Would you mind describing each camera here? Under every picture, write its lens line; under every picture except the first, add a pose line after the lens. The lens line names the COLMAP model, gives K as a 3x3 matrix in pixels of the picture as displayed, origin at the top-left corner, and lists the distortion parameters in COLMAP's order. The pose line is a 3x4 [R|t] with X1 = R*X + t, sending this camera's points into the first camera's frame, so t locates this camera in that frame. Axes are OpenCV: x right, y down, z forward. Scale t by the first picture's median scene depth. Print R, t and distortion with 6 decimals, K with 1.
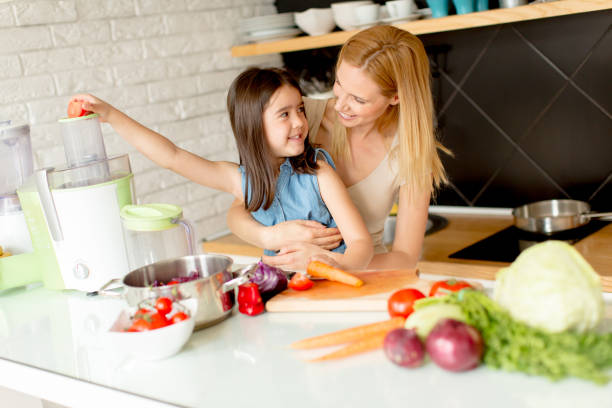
lens RADIAL K [[910.5, 0, 306.0], [0, 910.5, 204.0], [0, 0, 1]] dist [0.005360, 0.018333]
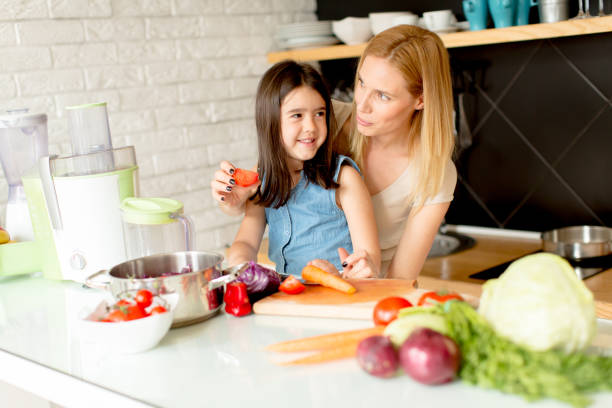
lens RADIAL K [[910.5, 0, 306.0], [0, 910.5, 204.0], [0, 0, 1]] dist [0.005360, 0.018333]
pose [[0.996112, 0.061208, -0.063366, 0.052761], [-0.062684, 0.997800, -0.021568, 0.016380], [0.061907, 0.025457, 0.997757, 0.033390]]
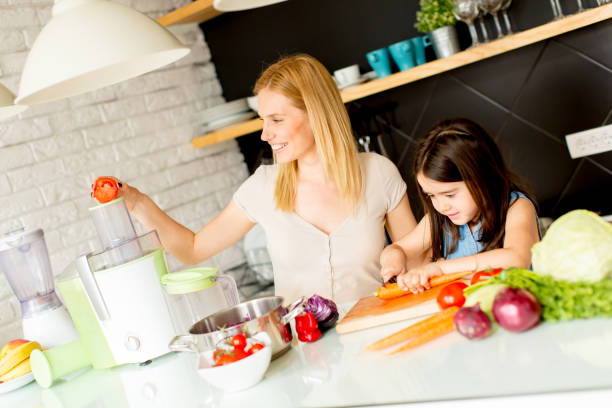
lens RADIAL K [[910.5, 0, 306.0], [0, 910.5, 204.0], [0, 0, 1]] dist [0.005360, 0.018333]
pose [[0.979858, -0.171931, 0.101579, -0.119915], [0.182210, 0.977907, -0.102454, 0.057091], [-0.081720, 0.118899, 0.989538, -0.091096]]
